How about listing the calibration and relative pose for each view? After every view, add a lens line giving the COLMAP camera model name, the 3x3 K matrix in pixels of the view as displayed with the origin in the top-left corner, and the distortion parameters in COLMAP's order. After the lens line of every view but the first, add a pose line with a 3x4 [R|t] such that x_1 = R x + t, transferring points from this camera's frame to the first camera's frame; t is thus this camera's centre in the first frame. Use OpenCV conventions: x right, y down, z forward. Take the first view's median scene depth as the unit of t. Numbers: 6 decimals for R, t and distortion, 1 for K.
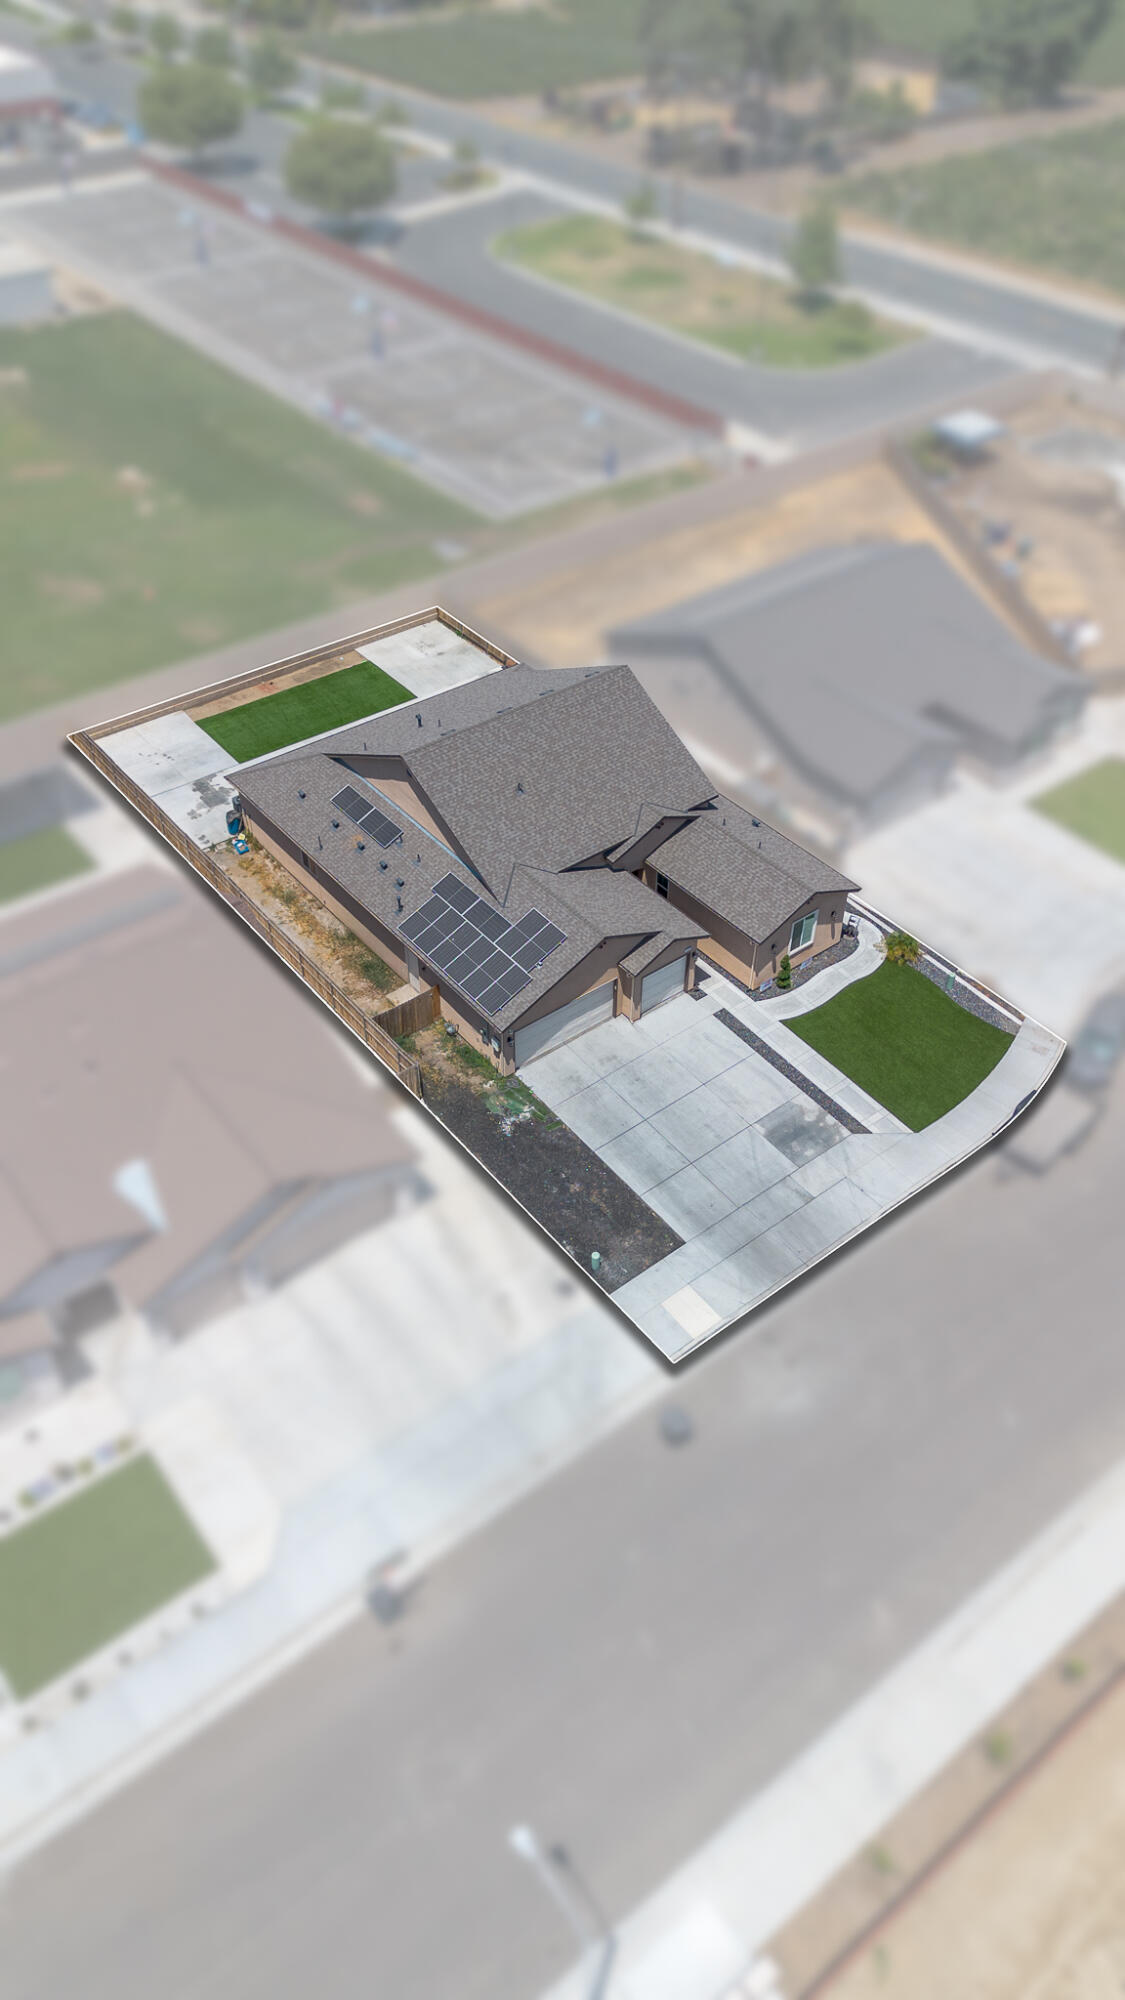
lens RADIAL K [[1437.7, 0, 562.5], [0, 1437.7, 1000.0], [0, 0, 1]] dist [0.063225, -0.004372]
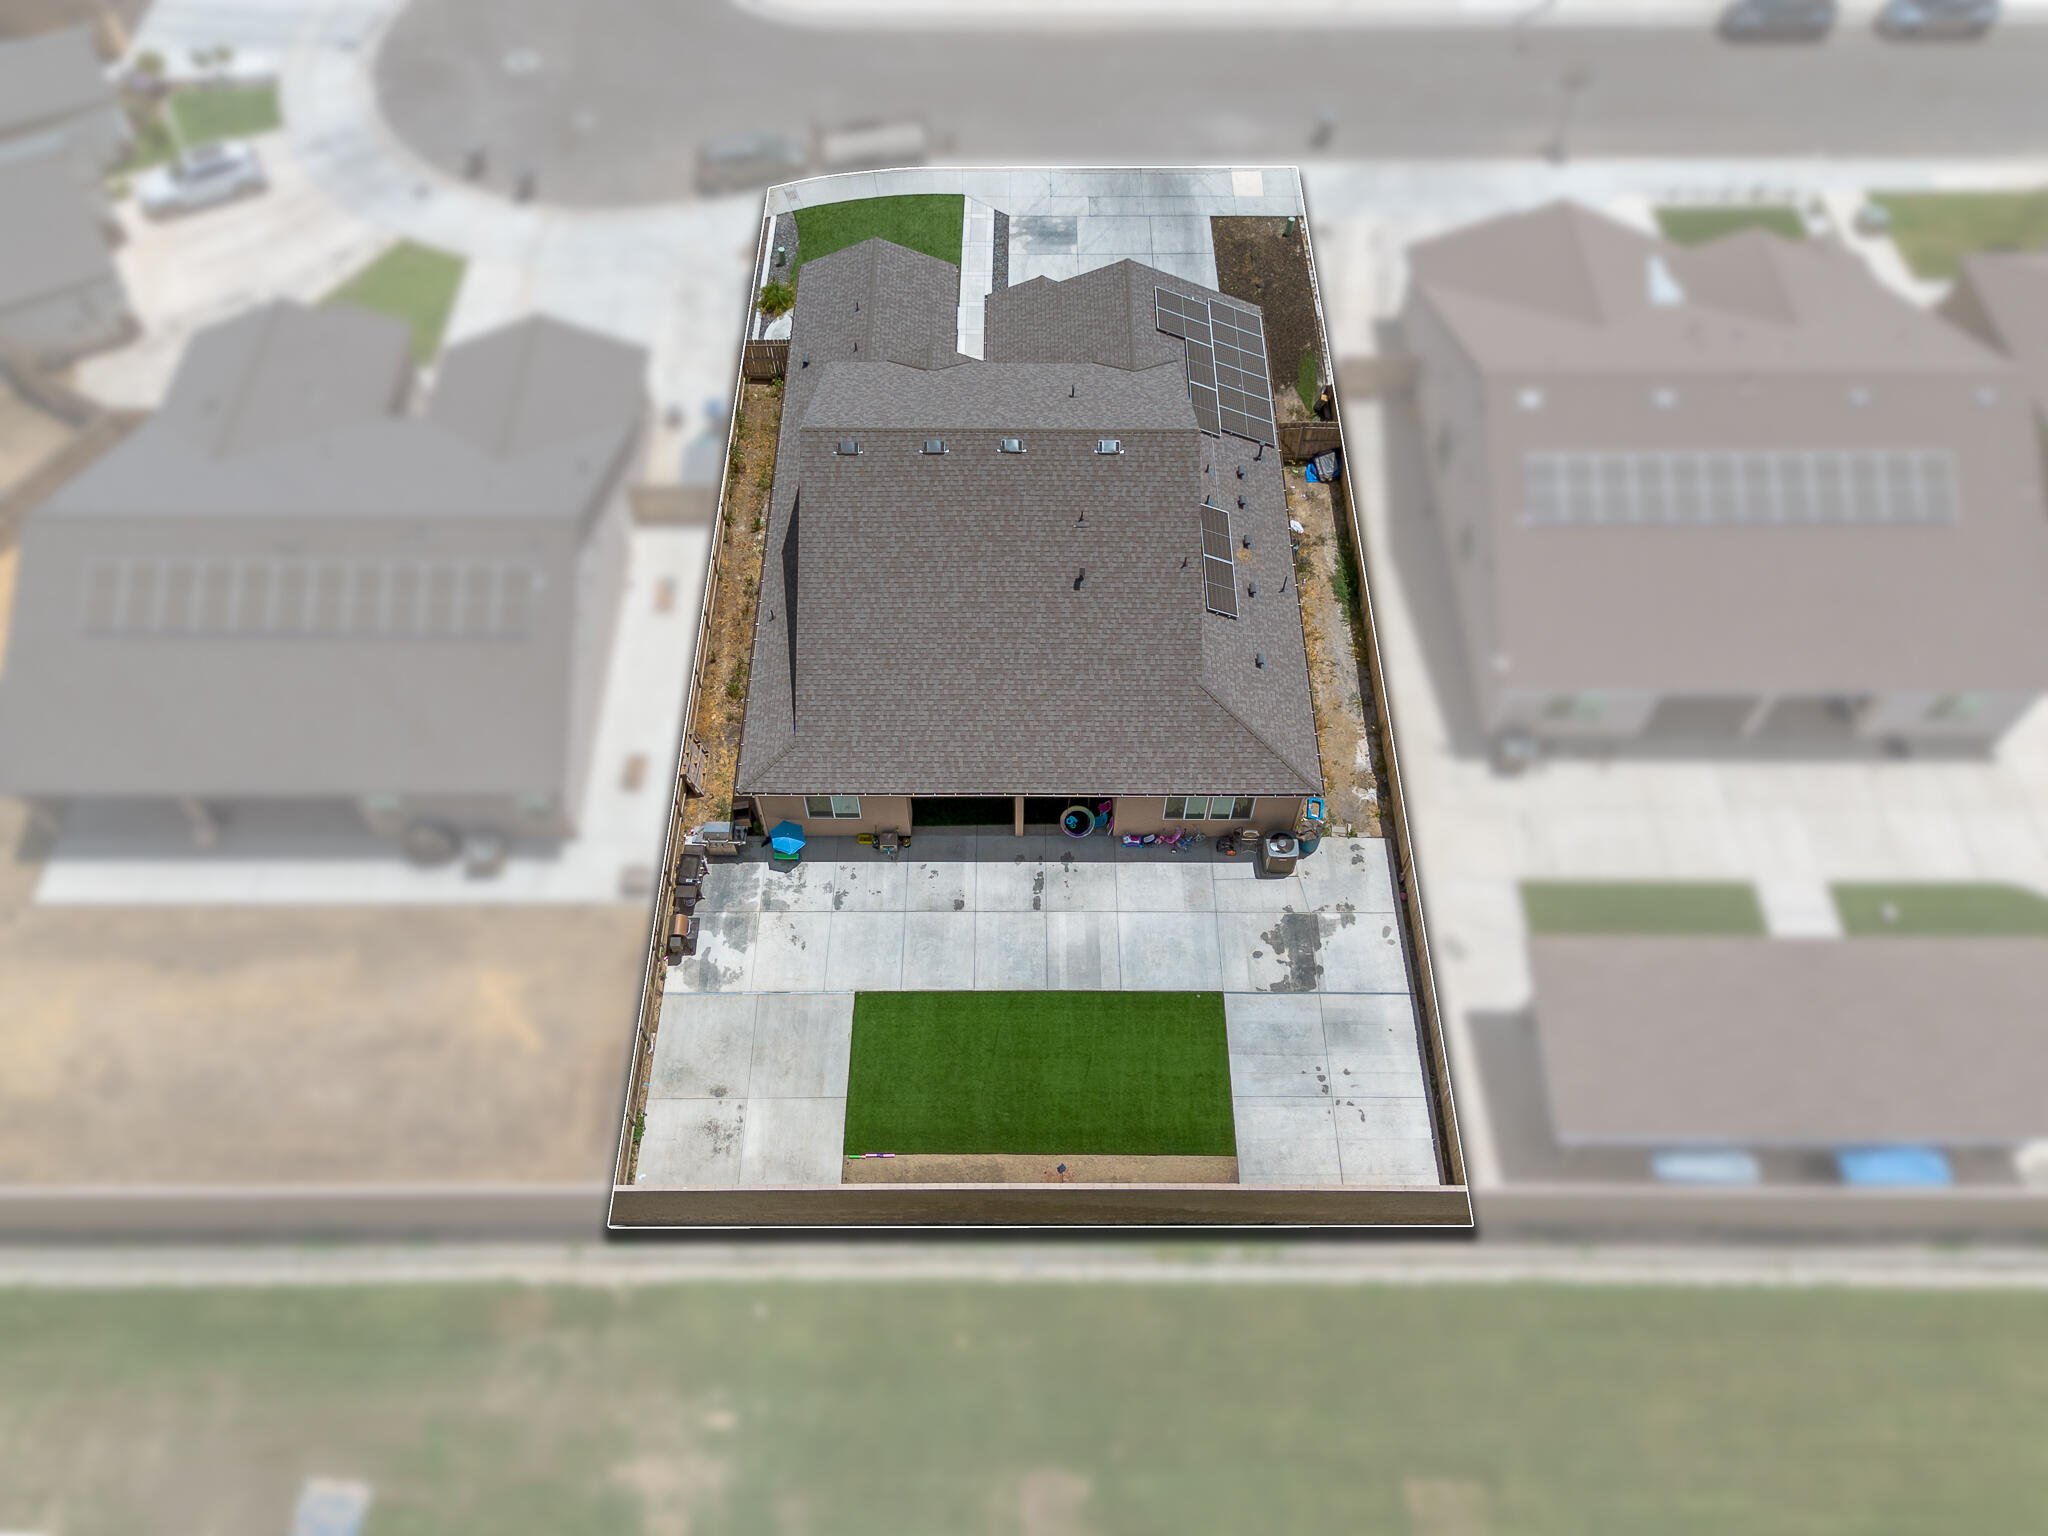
lens RADIAL K [[1486.9, 0, 1018.5], [0, 1486.9, 771.9], [0, 0, 1]] dist [0.070666, -0.080871]
pose [[-0.785508, -0.522651, 0.331381, -0.378514], [0.414118, -0.046011, 0.909060, -0.897454], [-0.459874, 0.851304, 0.252581, 0.987517]]
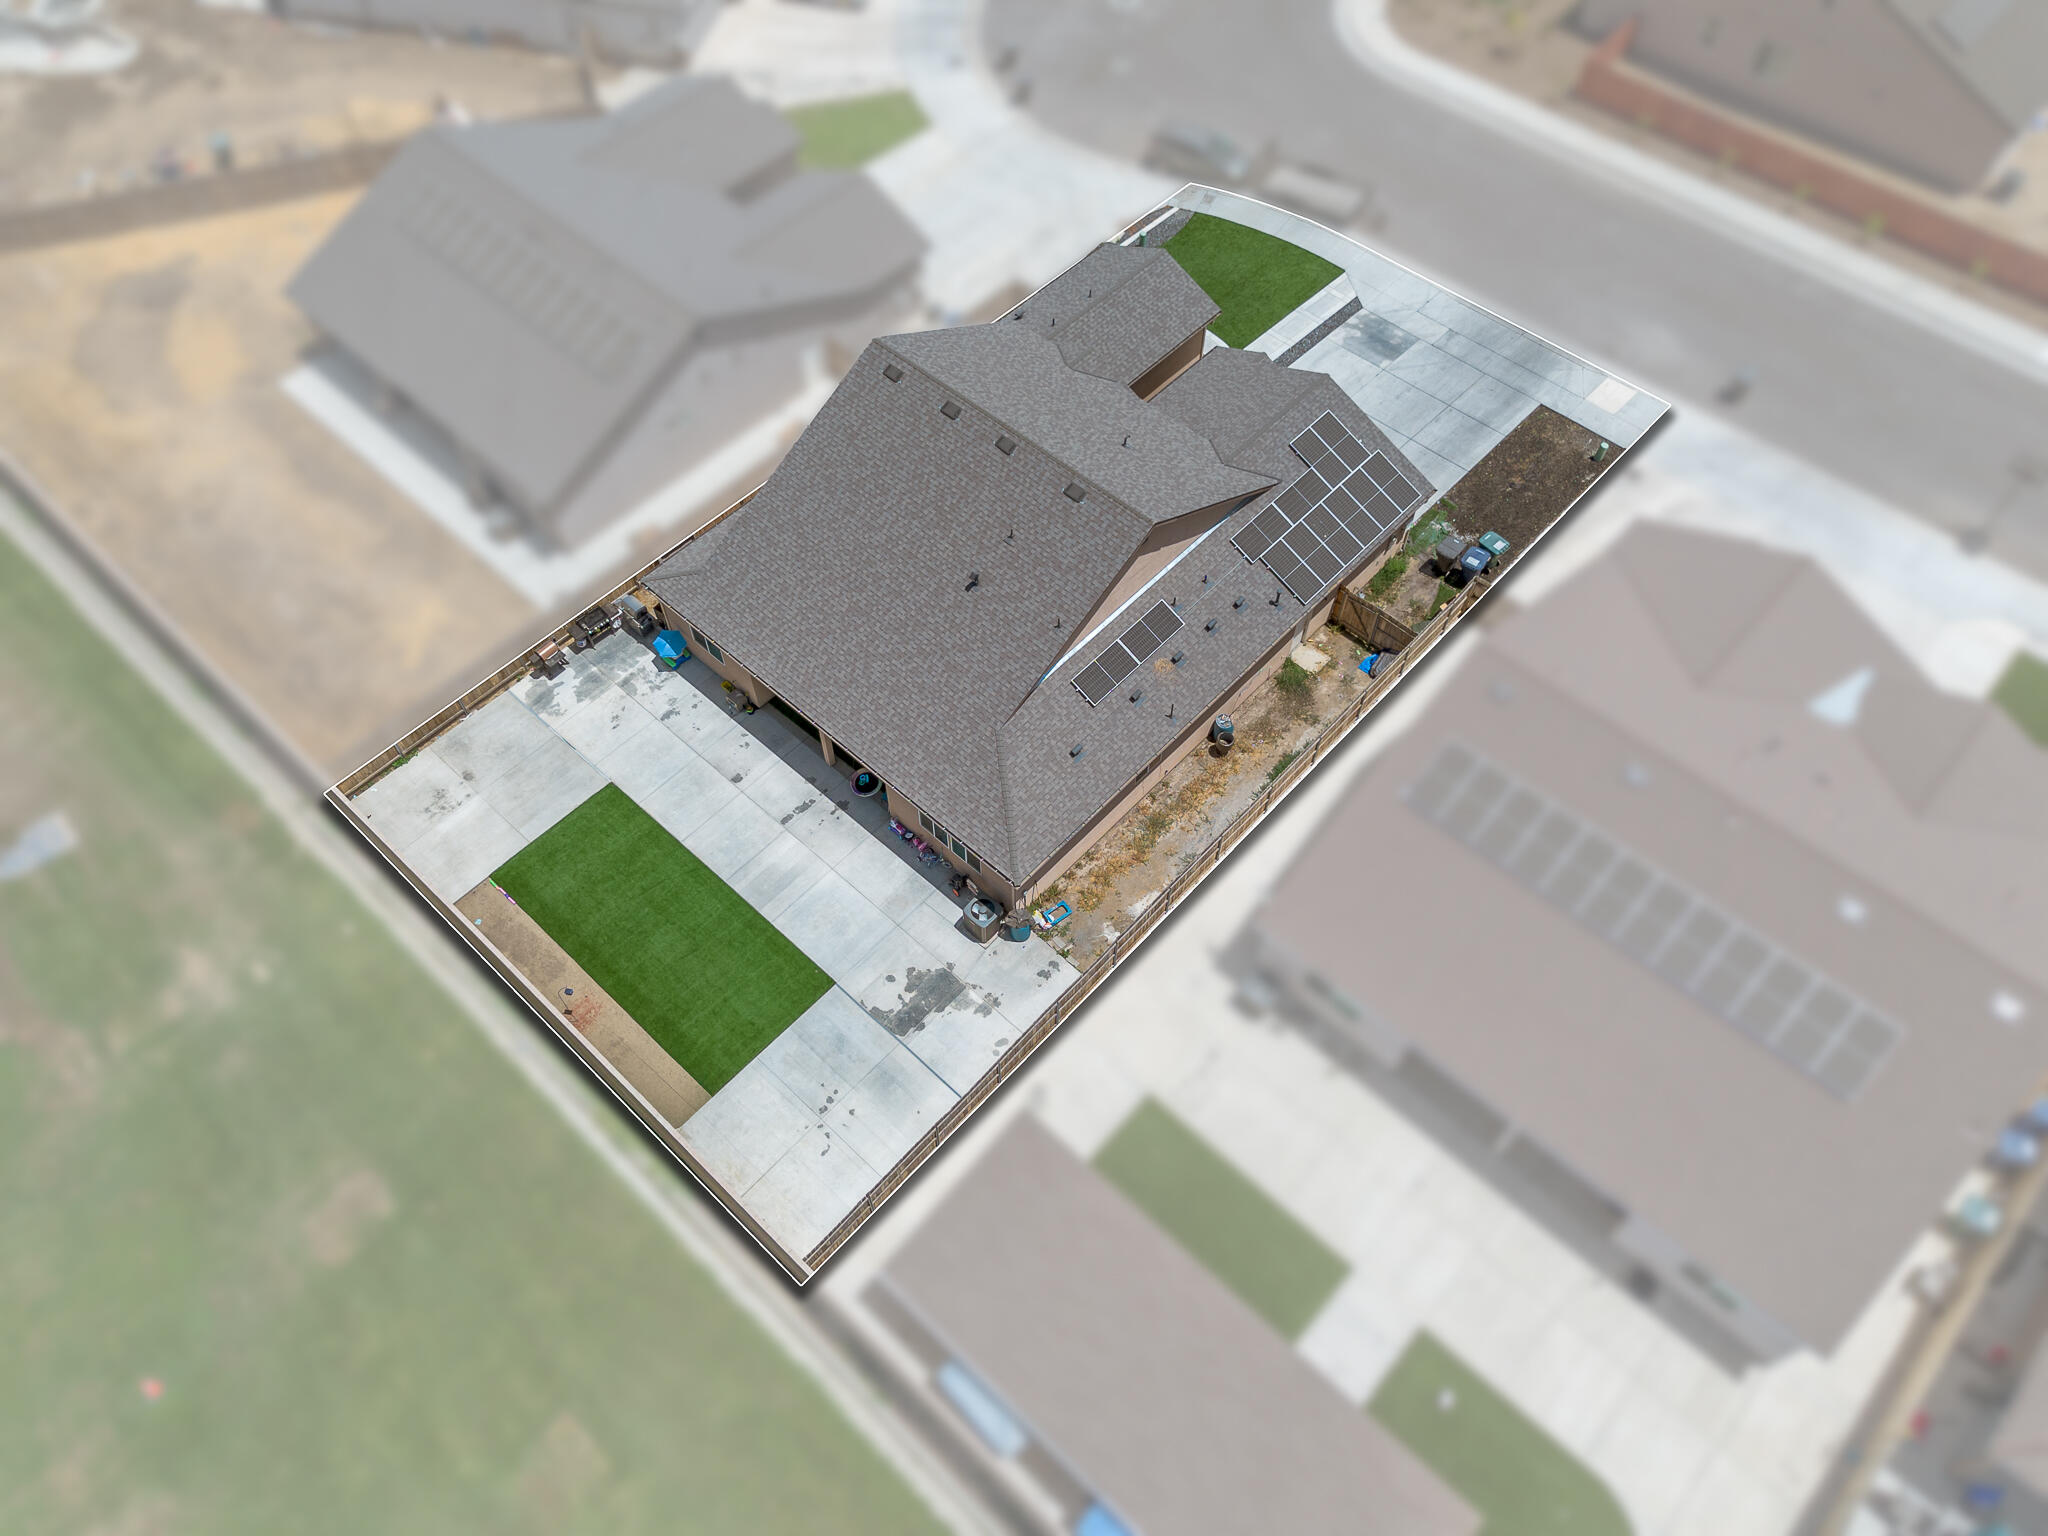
lens RADIAL K [[1464.7, 0, 1021.3], [0, 1464.7, 766.6], [0, 0, 1]] dist [0.061694, -0.066541]
pose [[-0.157651, -0.827918, 0.538235, -0.594849], [0.674091, 0.308079, 0.671334, -0.666609], [-0.721629, 0.468656, 0.509523, 0.721033]]
